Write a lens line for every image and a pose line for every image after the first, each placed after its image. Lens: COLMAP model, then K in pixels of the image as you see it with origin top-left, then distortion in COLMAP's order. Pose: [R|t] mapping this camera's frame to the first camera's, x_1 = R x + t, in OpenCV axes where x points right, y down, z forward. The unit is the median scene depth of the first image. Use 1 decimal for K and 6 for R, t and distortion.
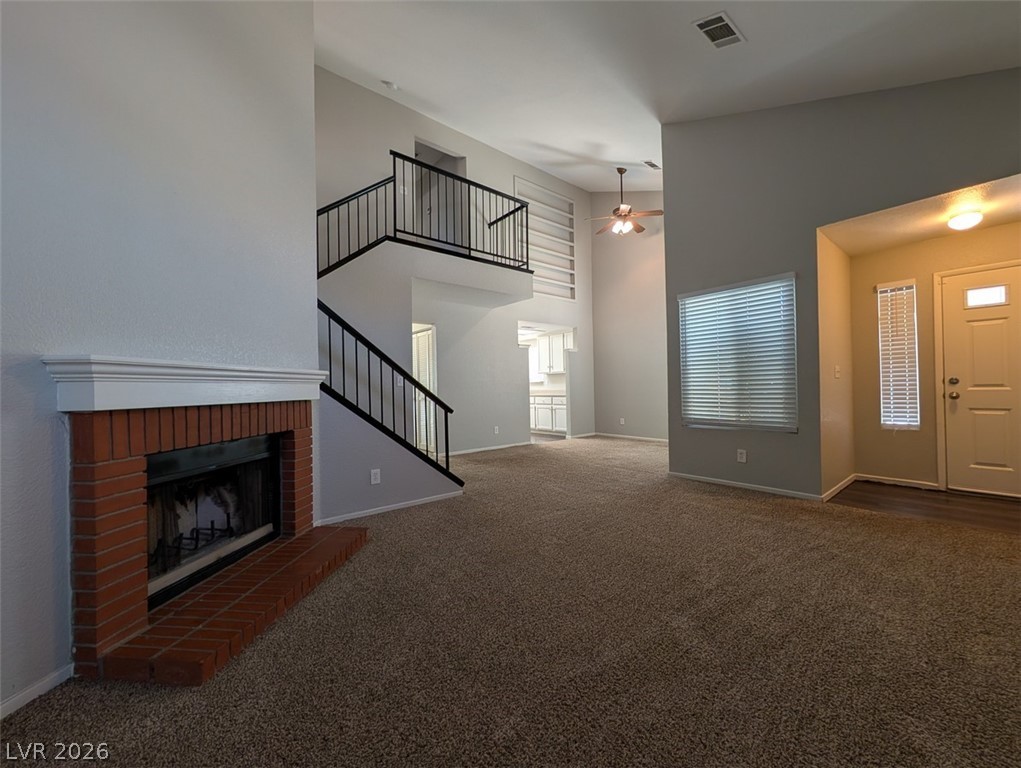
lens RADIAL K [[392.9, 0, 512.1], [0, 392.9, 382.7], [0, 0, 1]] dist [0.005074, 0.000204]
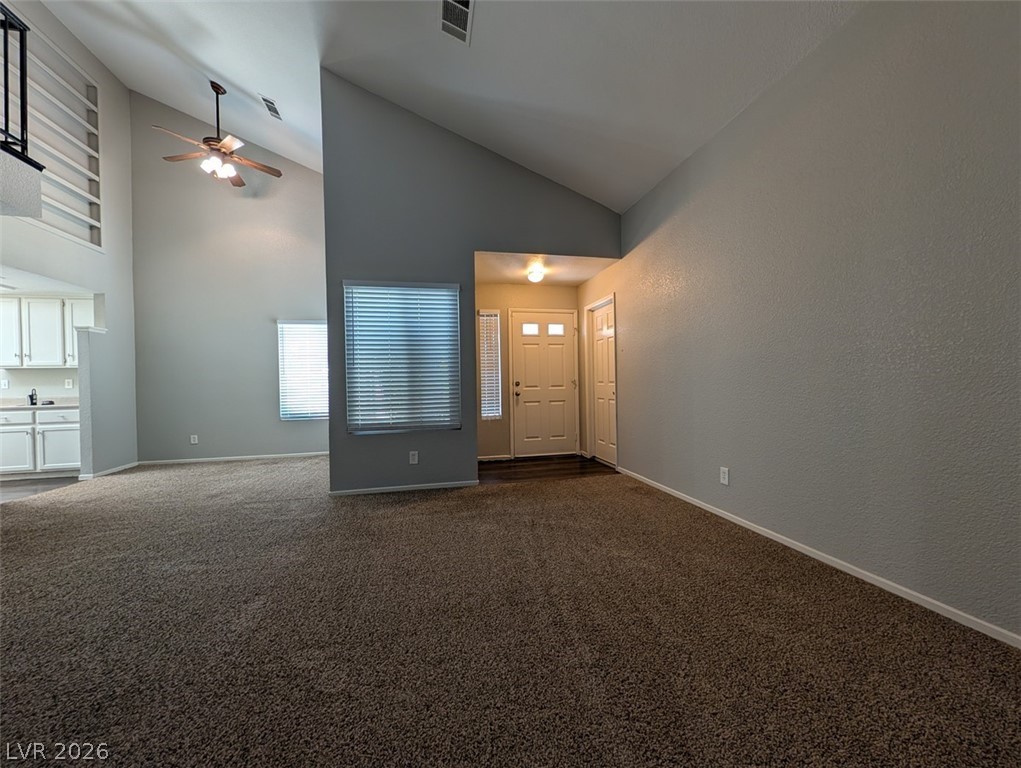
lens RADIAL K [[392.9, 0, 512.1], [0, 392.9, 383.1], [0, 0, 1]] dist [0.005074, 0.000204]
pose [[0.458394, 0.010647, 0.888685, -0.175122], [-0.000189, 0.999929, -0.011882, 0.009897], [-0.888749, 0.005278, 0.458364, 0.311060]]
